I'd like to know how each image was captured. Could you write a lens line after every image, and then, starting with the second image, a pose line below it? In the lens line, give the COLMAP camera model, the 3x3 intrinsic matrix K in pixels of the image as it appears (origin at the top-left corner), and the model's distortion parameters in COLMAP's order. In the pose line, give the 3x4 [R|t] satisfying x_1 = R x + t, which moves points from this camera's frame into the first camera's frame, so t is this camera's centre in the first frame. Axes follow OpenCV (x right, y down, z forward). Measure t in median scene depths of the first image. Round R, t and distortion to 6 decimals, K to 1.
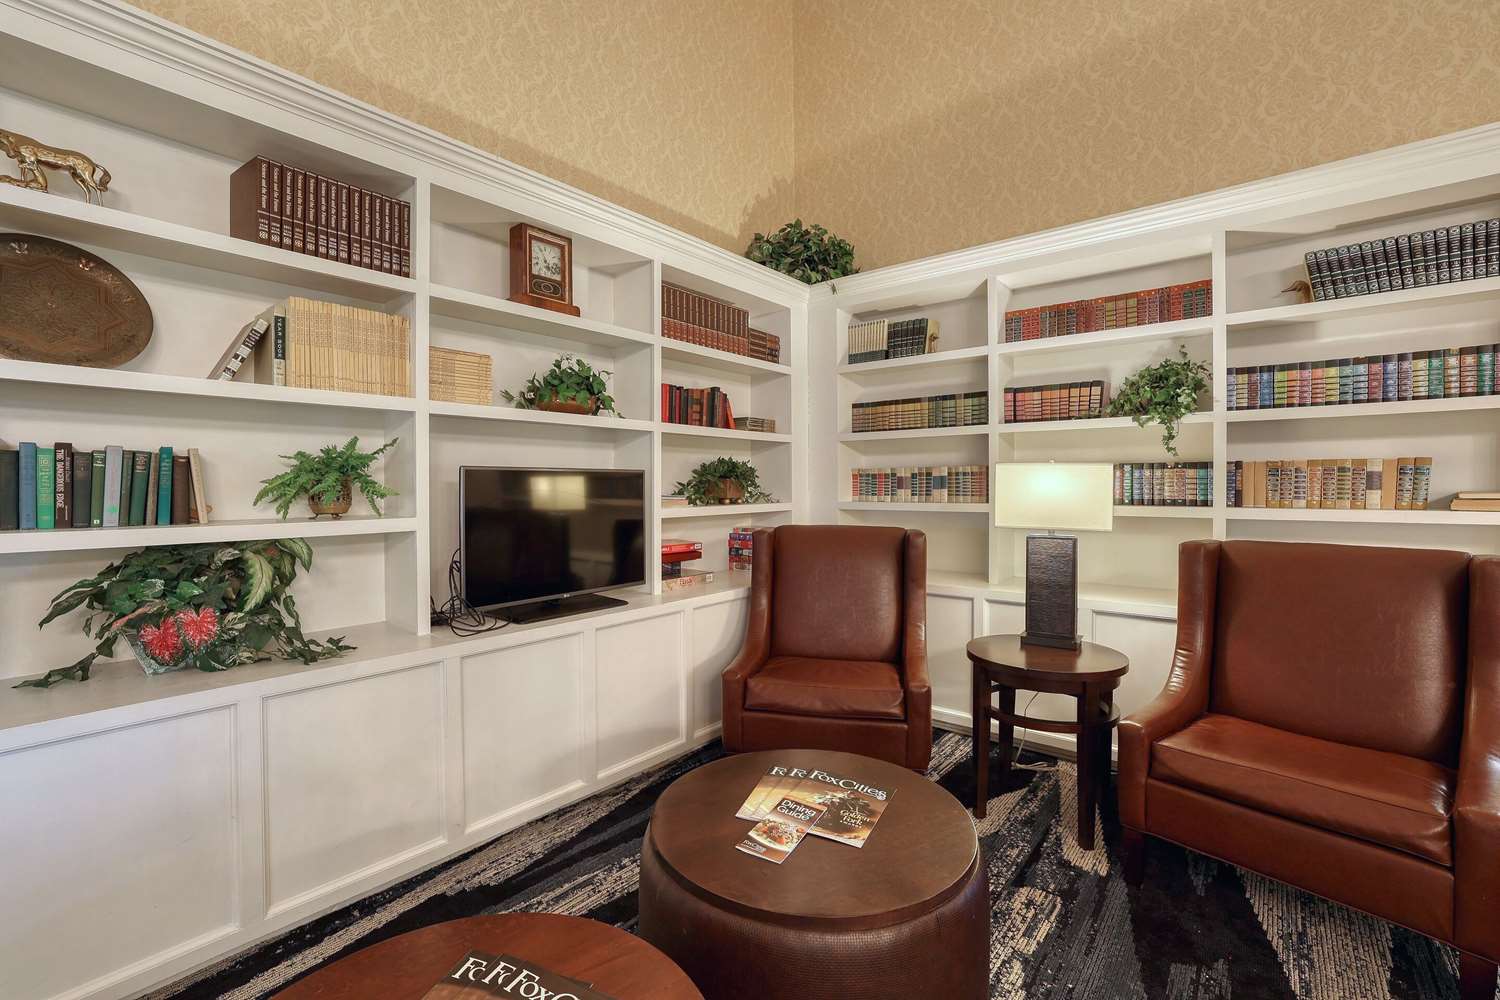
lens RADIAL K [[655.7, 0, 736.2], [0, 655.7, 492.8], [0, 0, 1]] dist [-0.021625, 0.000291]
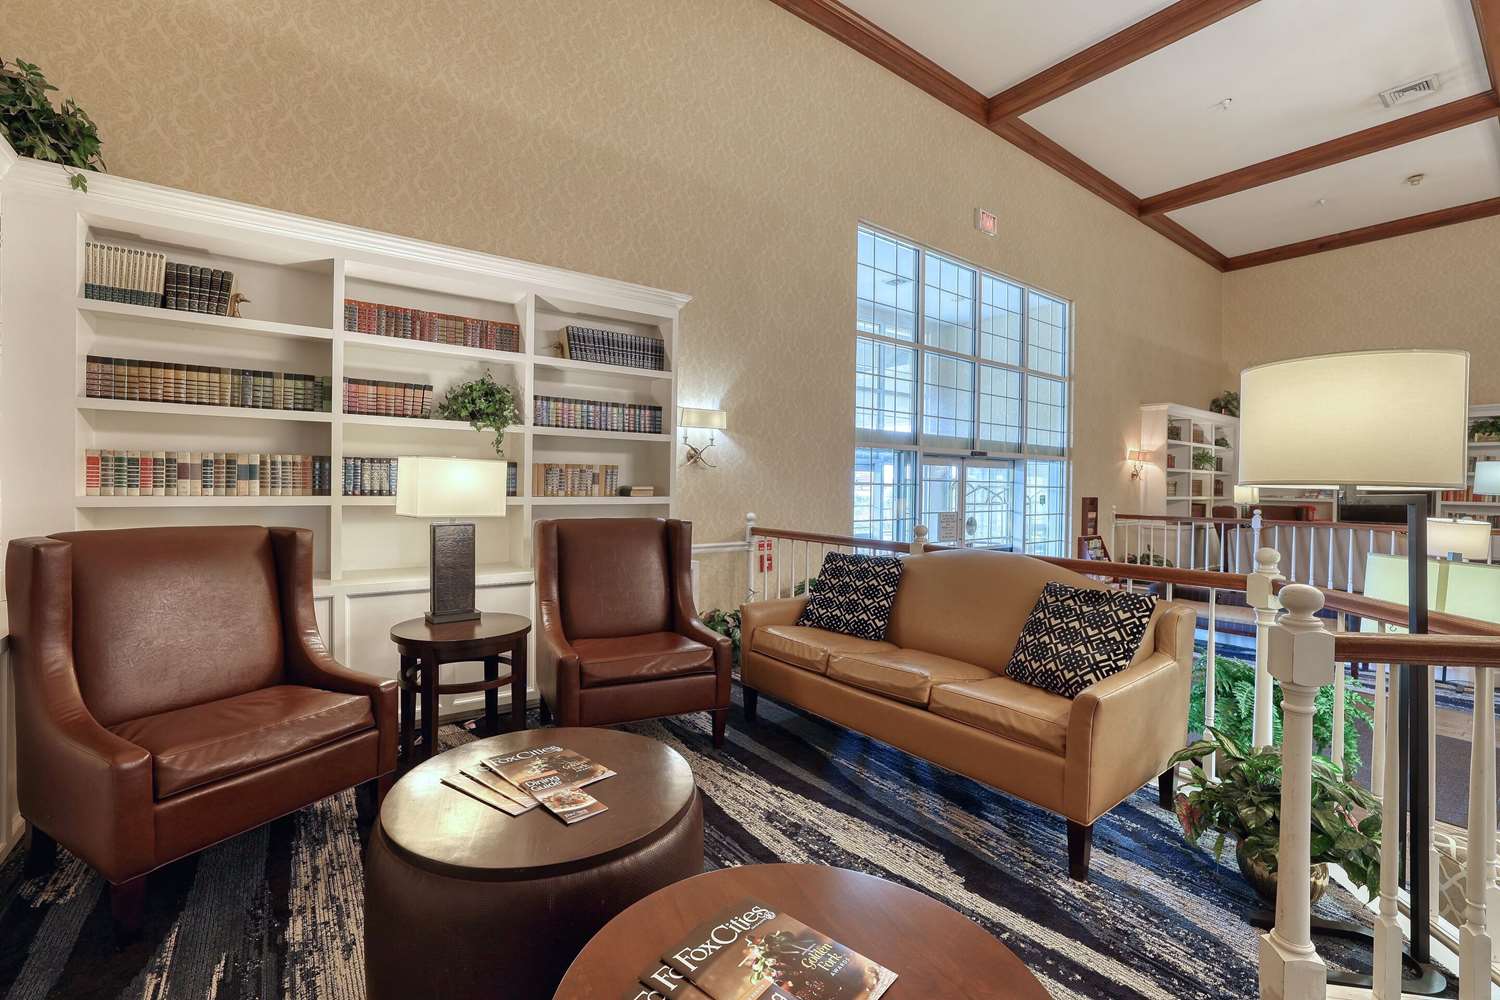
lens RADIAL K [[655.7, 0, 736.2], [0, 655.7, 492.8], [0, 0, 1]] dist [-0.021625, 0.000291]
pose [[0.237070, -0.003006, 0.971488, -0.416755], [-0.001530, 0.999993, 0.003468, 0.007965], [-0.971491, -0.002308, 0.237064, 0.222224]]
